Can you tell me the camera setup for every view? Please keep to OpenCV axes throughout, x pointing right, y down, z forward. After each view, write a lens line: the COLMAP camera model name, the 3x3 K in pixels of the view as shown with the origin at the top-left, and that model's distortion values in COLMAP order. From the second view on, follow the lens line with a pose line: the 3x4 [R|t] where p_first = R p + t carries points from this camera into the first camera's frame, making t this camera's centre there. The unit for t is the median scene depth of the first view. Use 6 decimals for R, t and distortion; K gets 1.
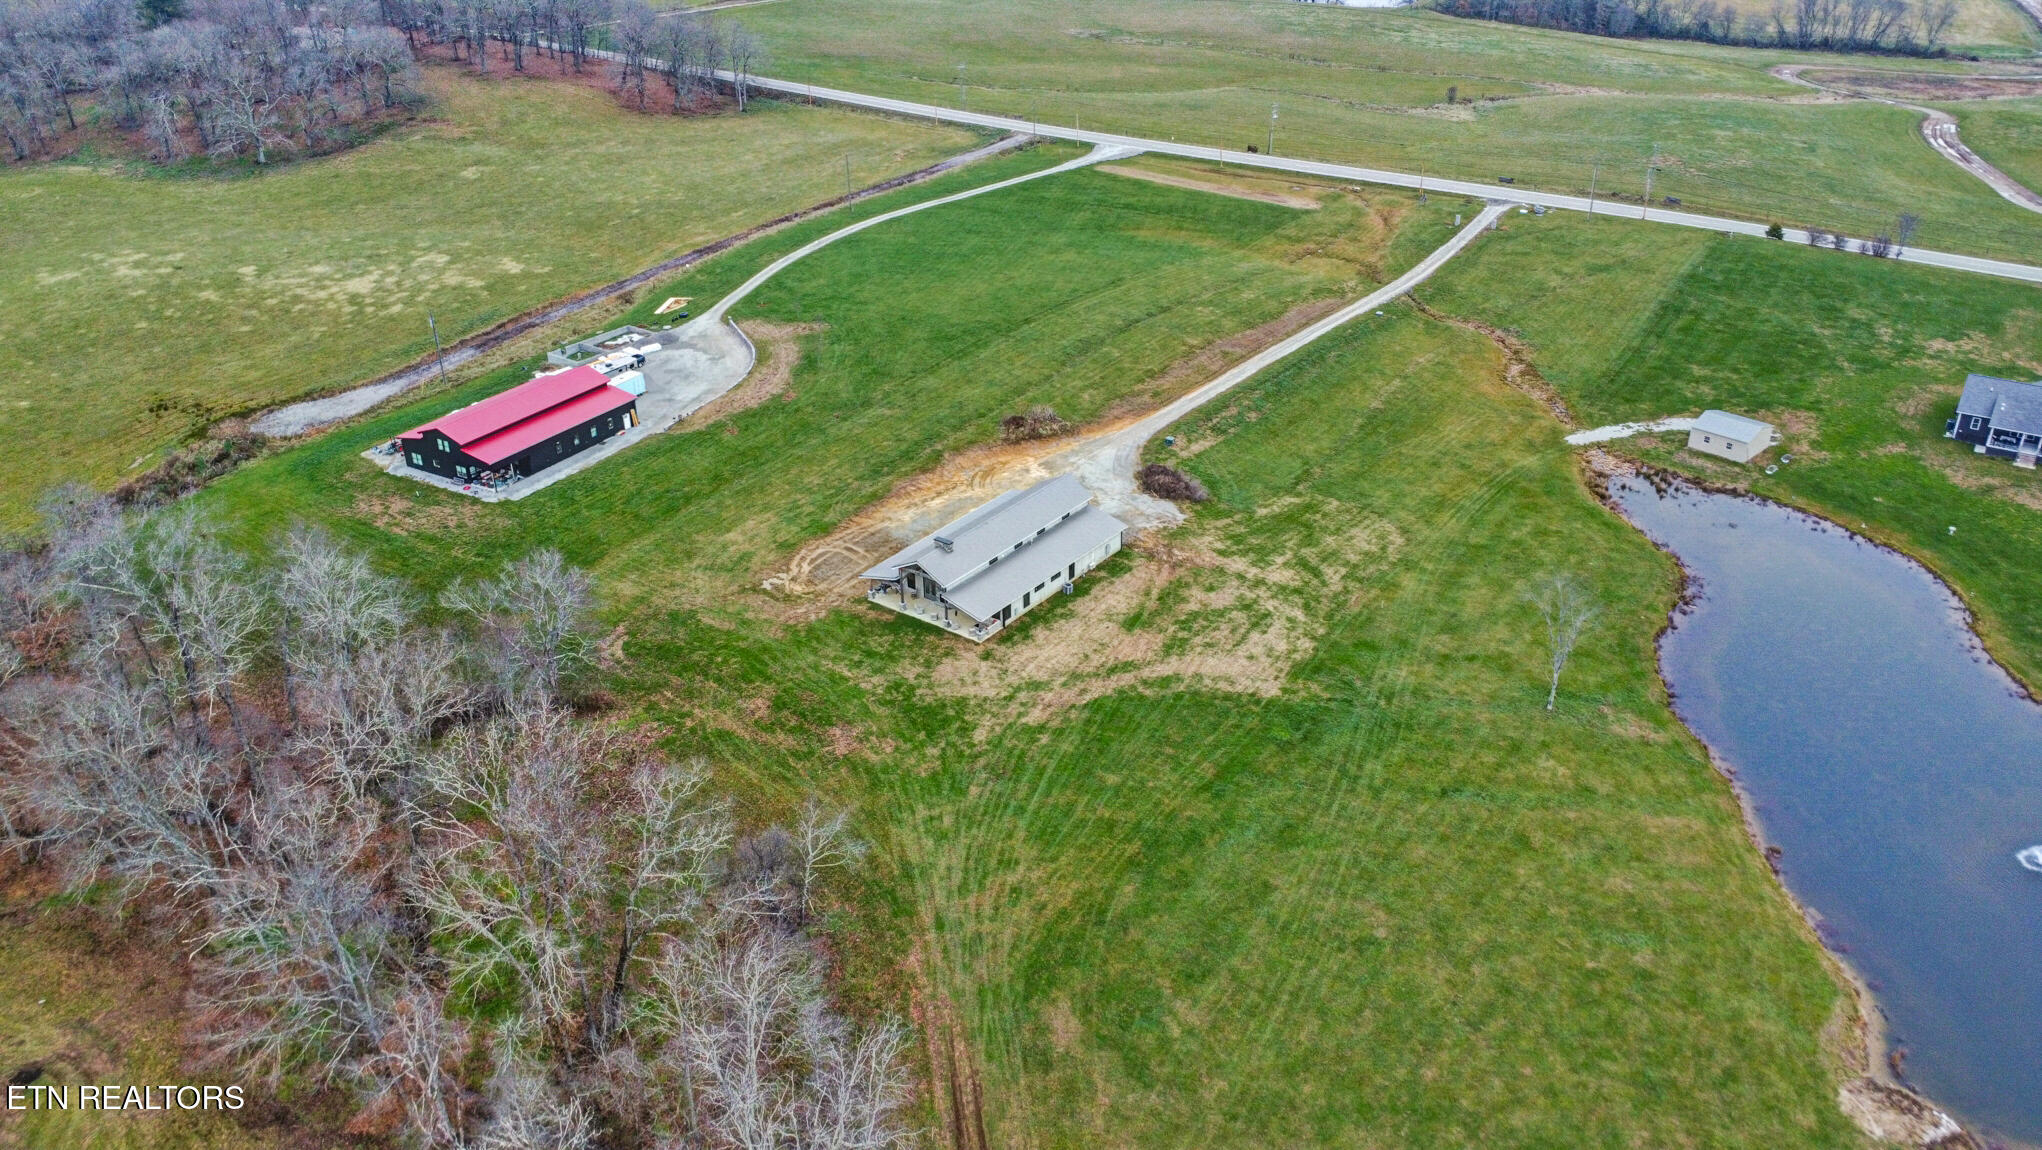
lens RADIAL K [[1456.0, 0, 1021.0], [0, 1456.0, 575.0], [0, 0, 1]] dist [-0.028429, 0.009559]
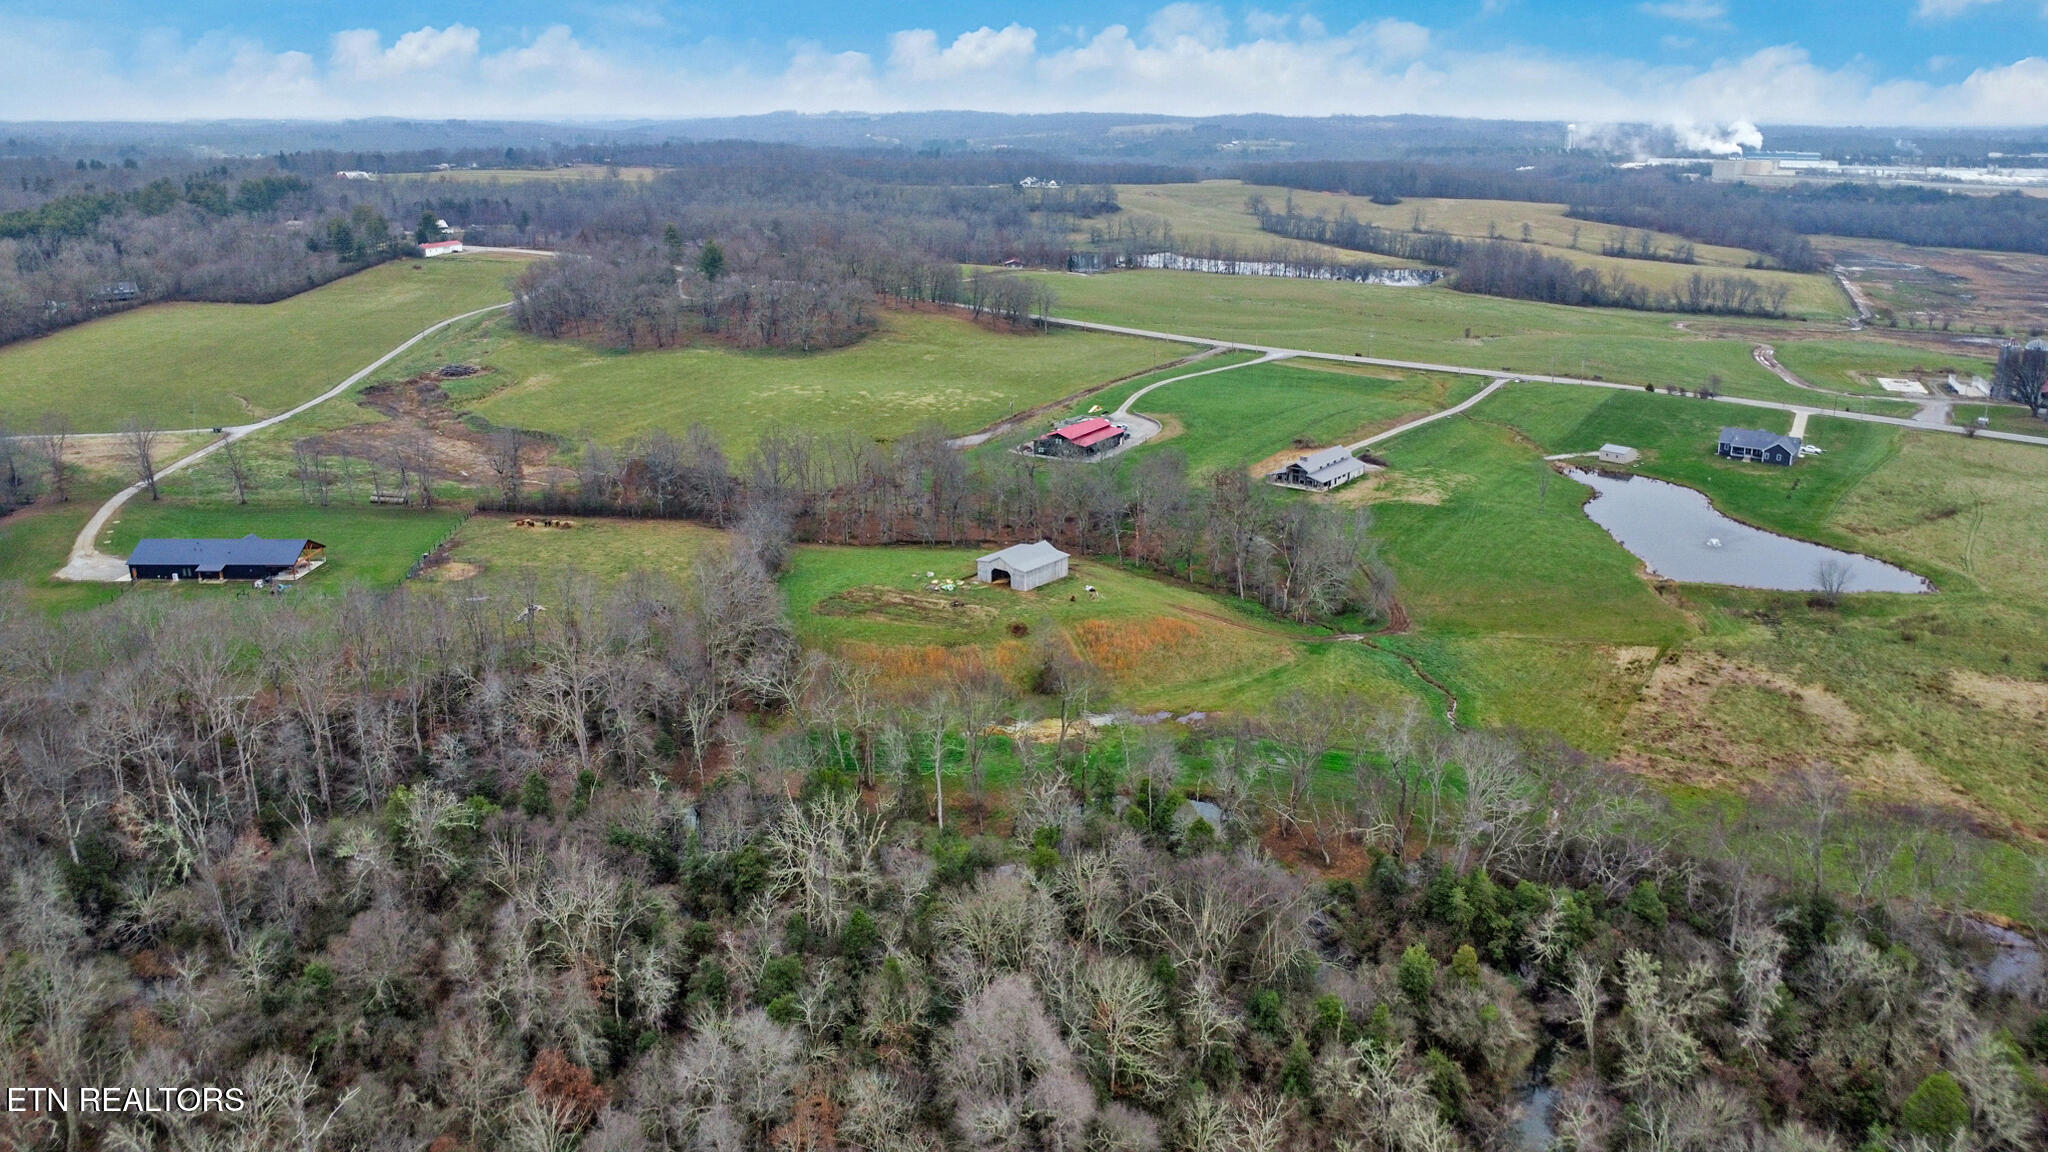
lens RADIAL K [[1455.2, 0, 1046.7], [0, 1455.2, 576.6], [0, 0, 1]] dist [-0.003470, -0.039296]
pose [[0.999797, 0.008558, 0.018232, -0.287772], [-0.005028, 0.982626, -0.185528, 0.345227], [-0.019503, 0.185398, 0.982470, -0.771917]]
